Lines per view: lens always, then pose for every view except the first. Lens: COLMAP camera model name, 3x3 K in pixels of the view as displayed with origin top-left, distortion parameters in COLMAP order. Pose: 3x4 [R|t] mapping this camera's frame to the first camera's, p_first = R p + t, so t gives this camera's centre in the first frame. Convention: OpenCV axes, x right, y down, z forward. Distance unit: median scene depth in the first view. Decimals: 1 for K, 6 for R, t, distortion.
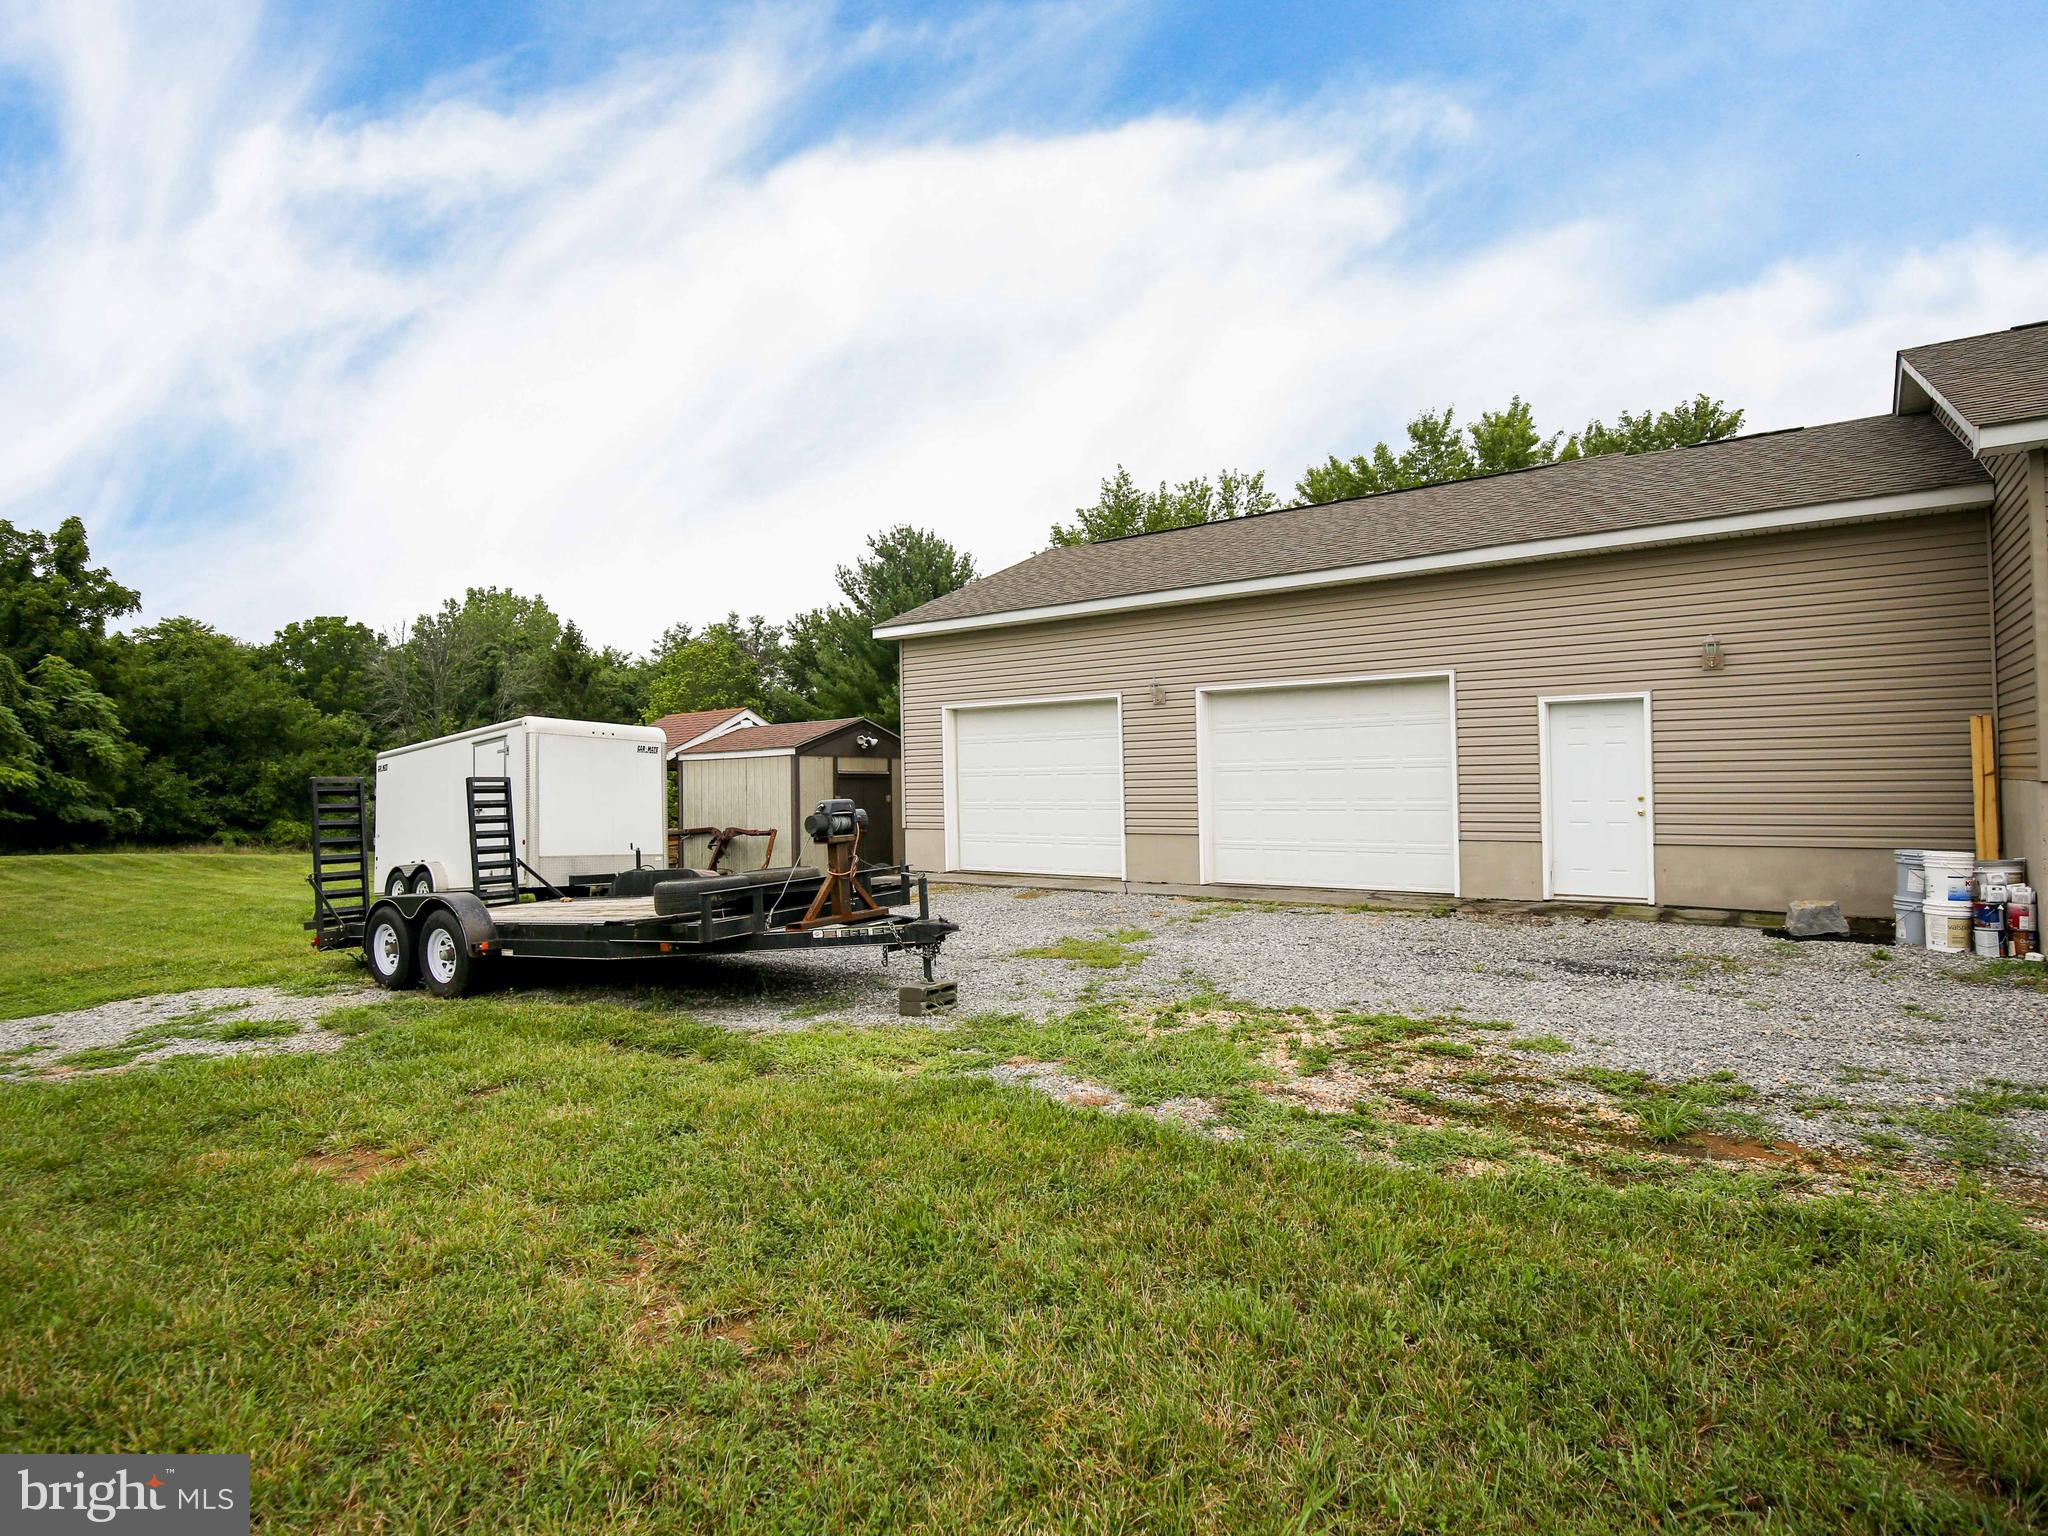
lens RADIAL K [[1247.6, 0, 991.1], [0, 1247.6, 768.2], [0, 0, 1]] dist [-0.029088, 0.000785]
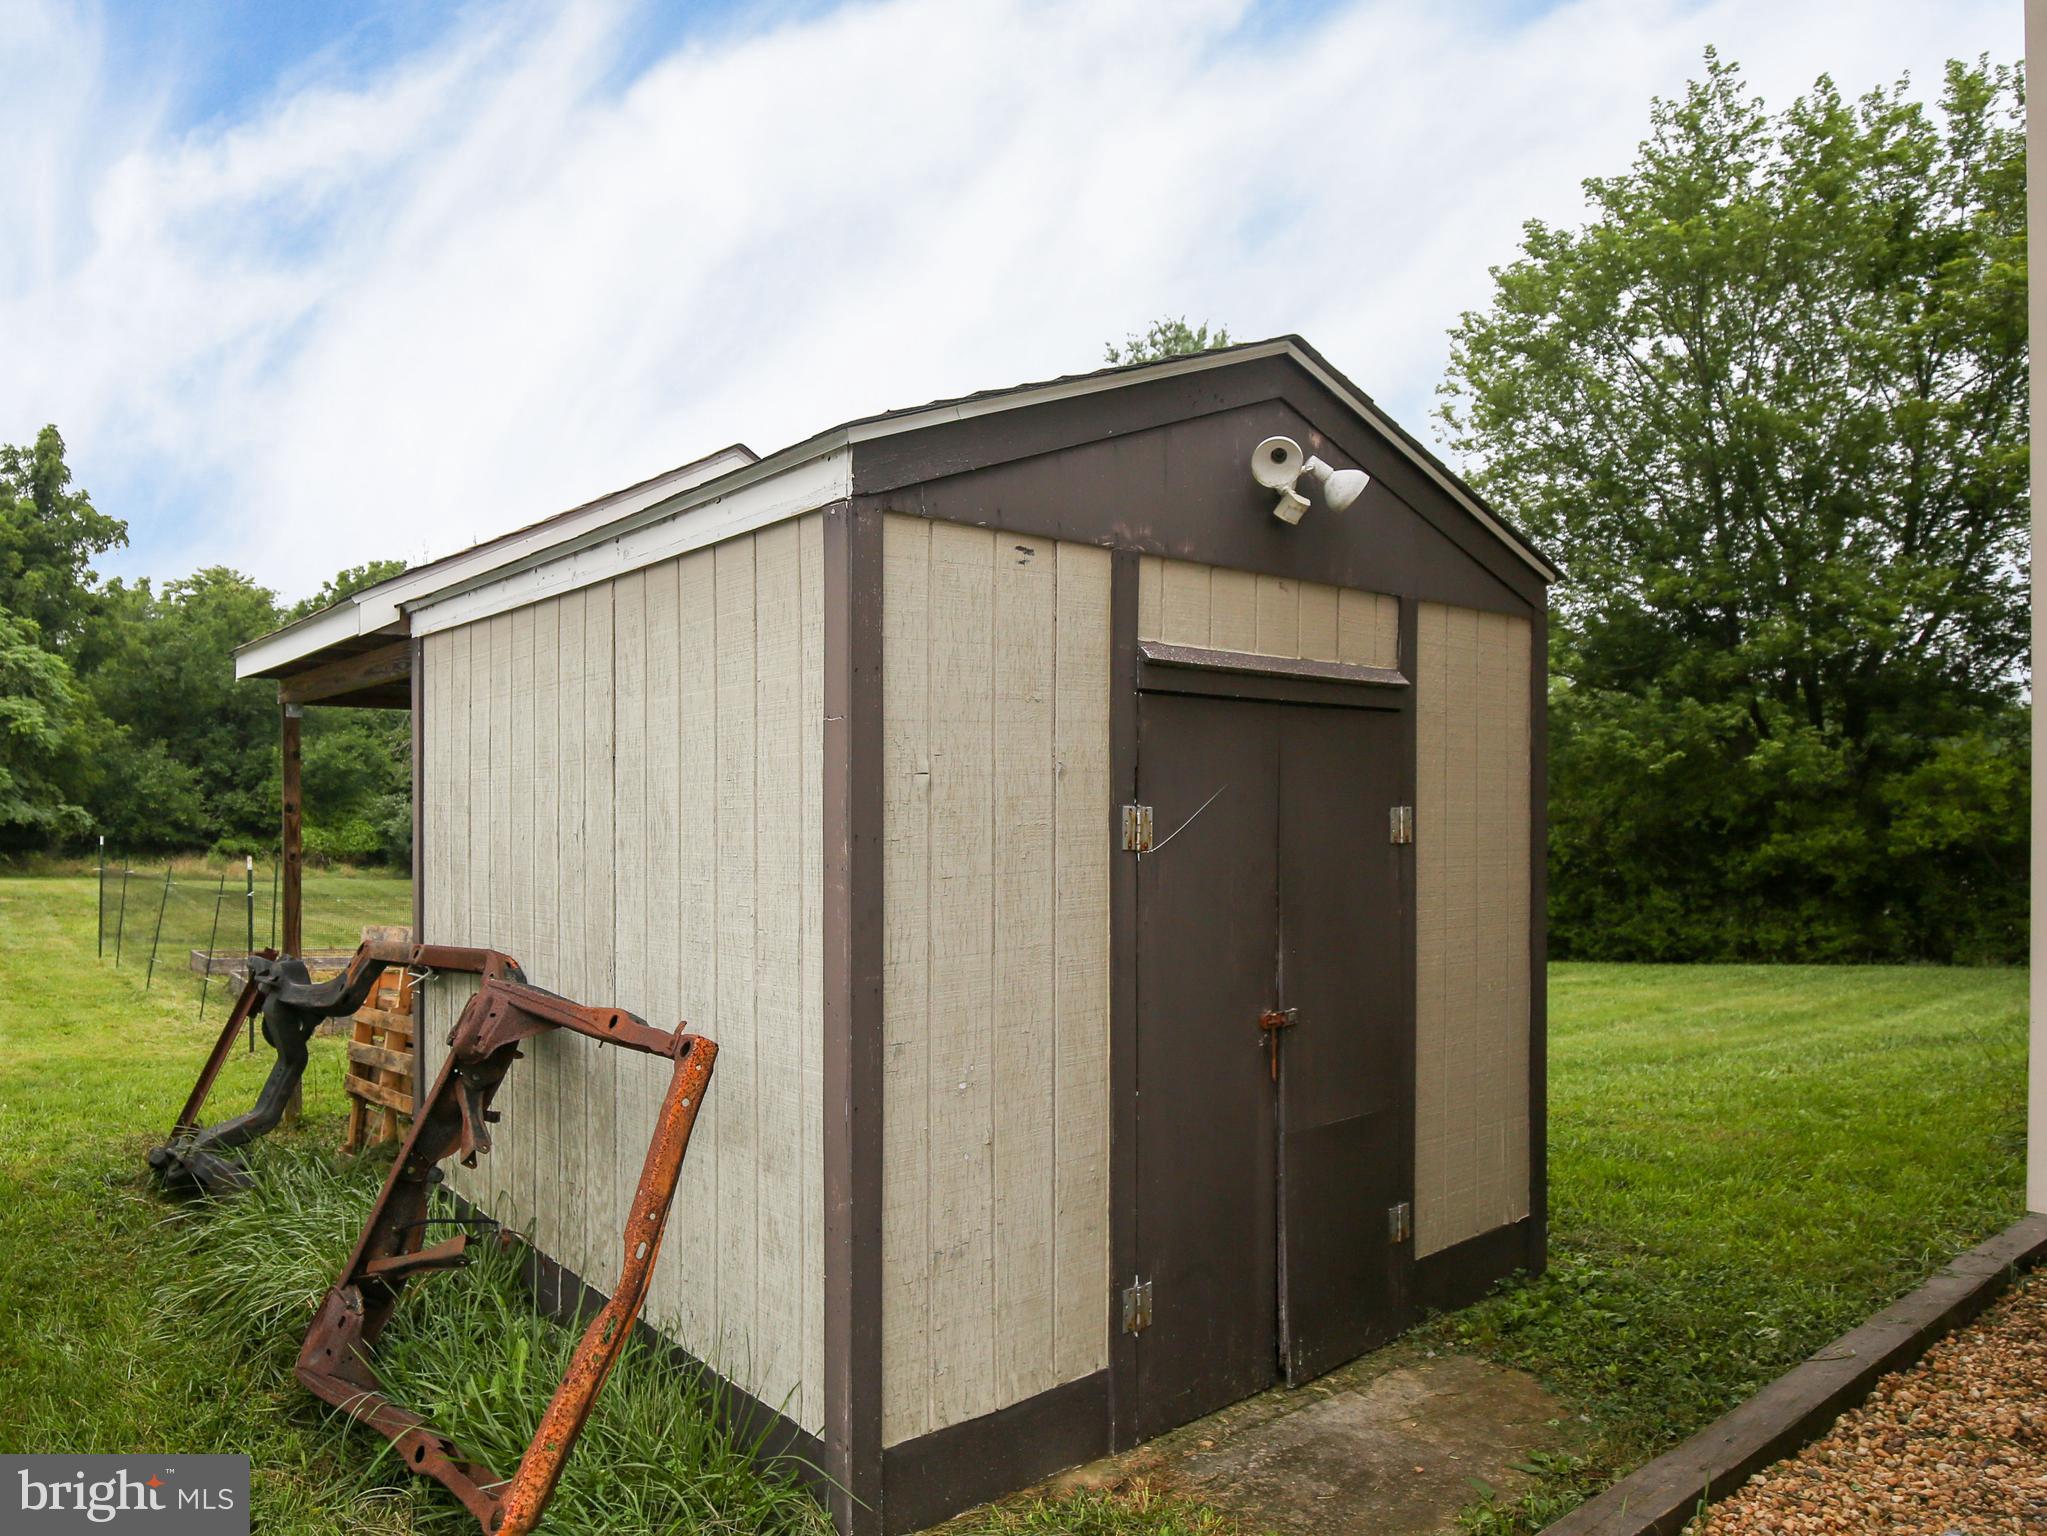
lens RADIAL K [[1247.0, 0, 990.6], [0, 1247.0, 768.2], [0, 0, 1]] dist [-0.029088, 0.000785]
pose [[0.987662, 0.010482, -0.156246, -0.046942], [-0.011604, 0.999913, -0.006272, 0.007606], [0.156167, 0.008008, 0.987698, 0.339069]]
